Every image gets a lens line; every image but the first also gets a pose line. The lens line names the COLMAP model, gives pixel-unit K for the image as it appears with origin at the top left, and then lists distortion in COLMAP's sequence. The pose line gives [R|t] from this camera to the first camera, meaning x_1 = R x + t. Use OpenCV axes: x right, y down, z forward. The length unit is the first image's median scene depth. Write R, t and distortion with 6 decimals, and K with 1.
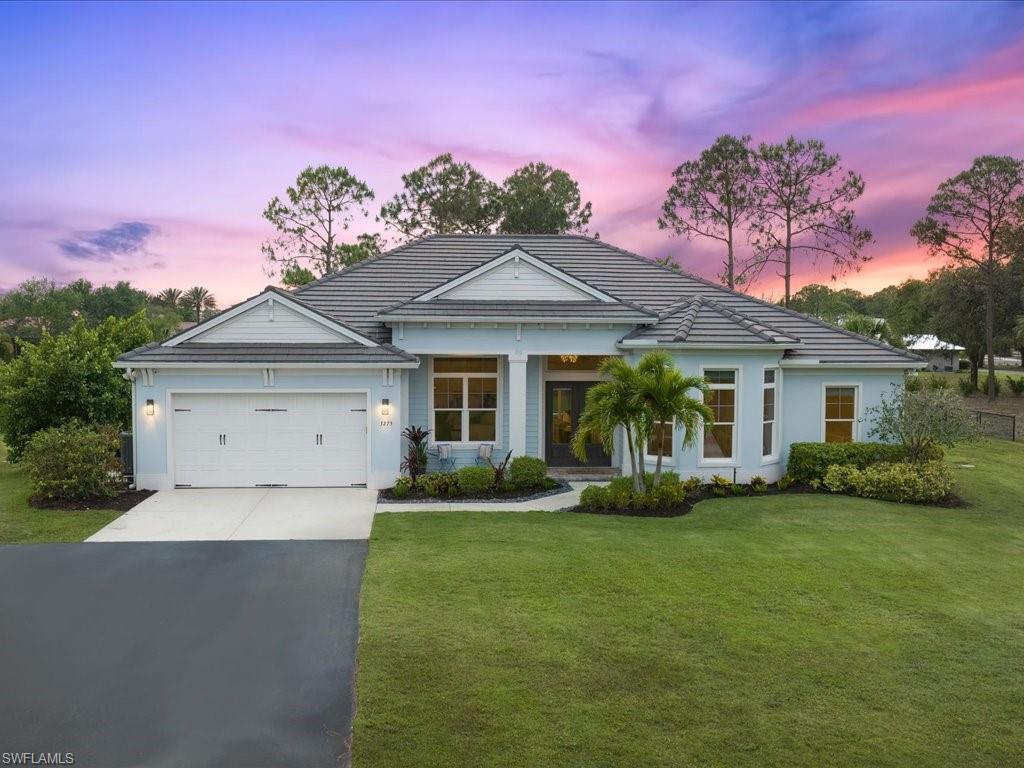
lens RADIAL K [[996.9, 0, 482.6], [0, 996.9, 388.6], [0, 0, 1]] dist [-0.015473, -0.011585]
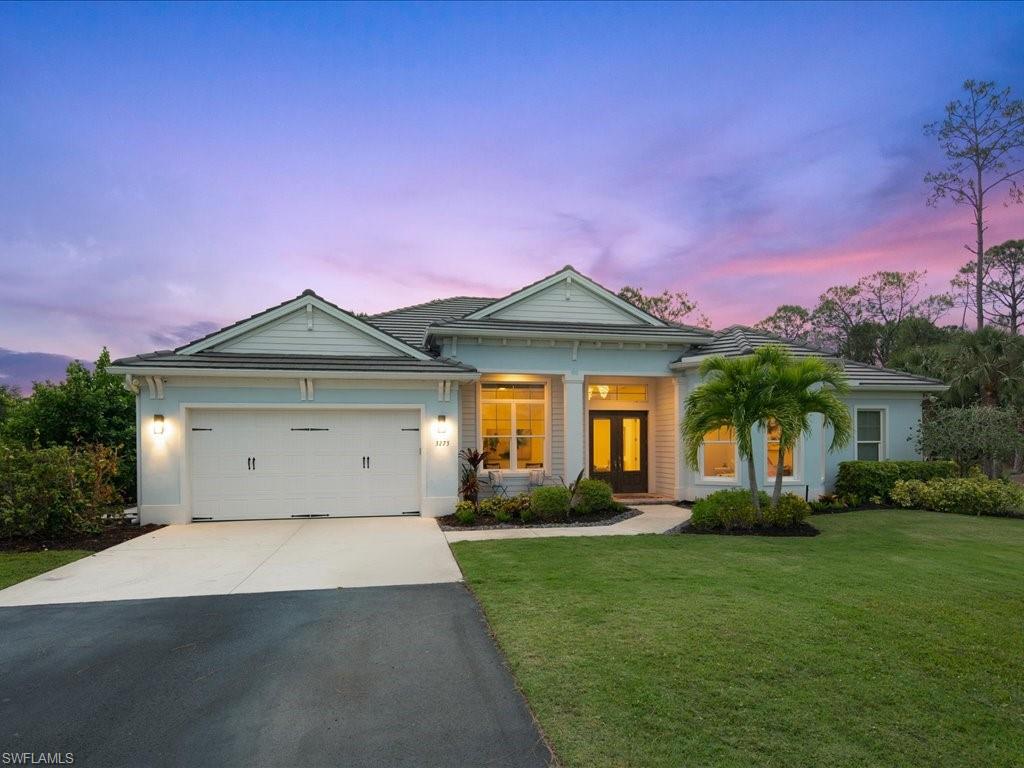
lens RADIAL K [[557.1, 0, 505.5], [0, 557.1, 447.5], [0, 0, 1]] dist [-0.001084, -0.000961]
pose [[0.992611, -0.011119, 0.120833, -0.100045], [0.017060, 0.998690, -0.048247, 0.063442], [-0.120138, 0.049952, 0.991500, 0.490454]]
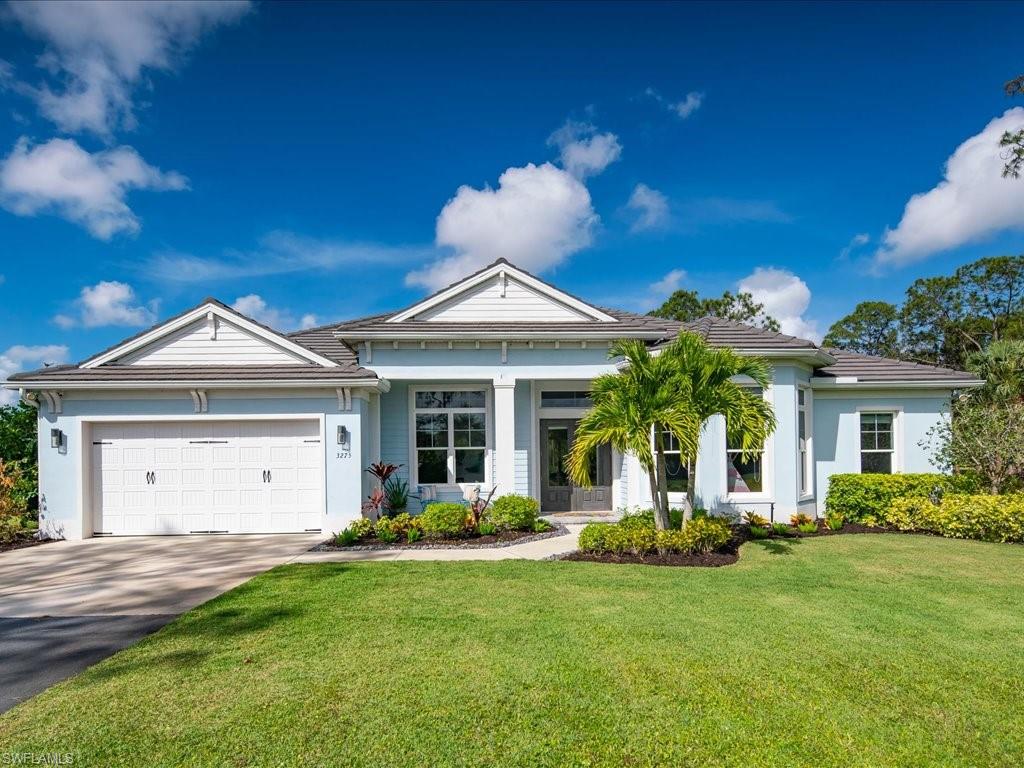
lens RADIAL K [[557.8, 0, 506.7], [0, 557.8, 458.2], [0, 0, 1]] dist [0.000398, -0.000583]
pose [[0.999375, -0.017022, -0.030991, 0.053283], [0.015099, 0.998007, -0.061271, 0.067043], [0.031972, 0.060765, 0.997640, 0.534435]]
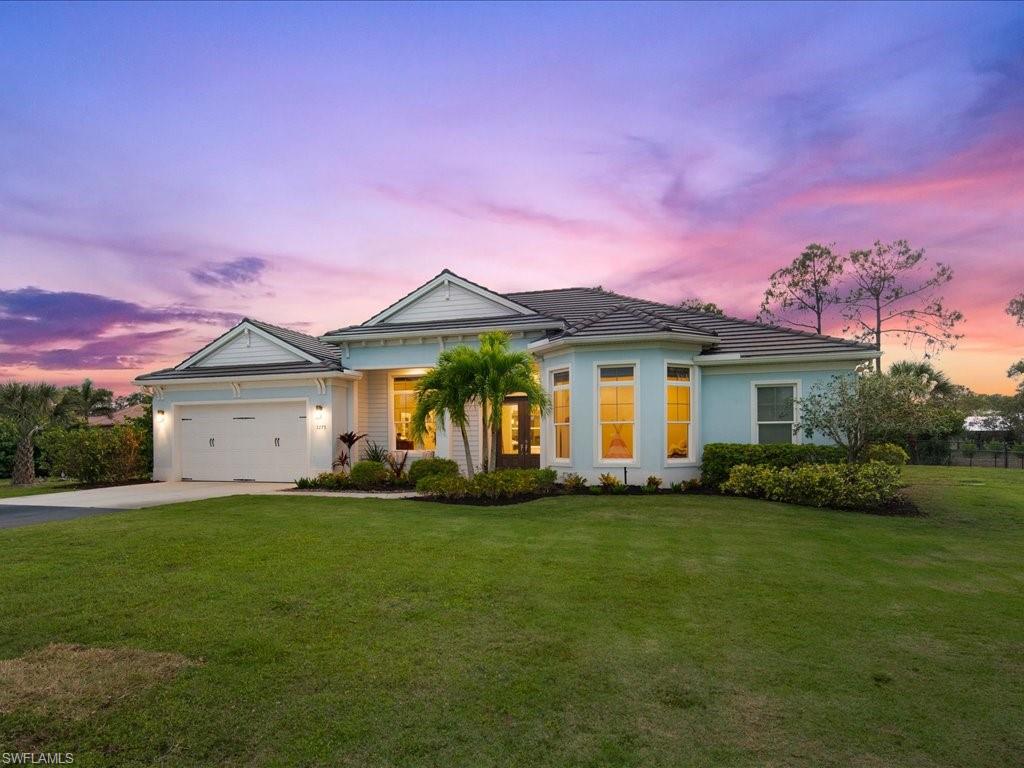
lens RADIAL K [[593.0, 0, 493.4], [0, 593.0, 449.1], [0, 0, 1]] dist [0.001646, 0.000074]
pose [[0.933855, -0.005560, -0.357609, 0.331794], [-0.008409, 0.999262, -0.037493, 0.083503], [0.357554, 0.038020, 0.933118, 0.427802]]
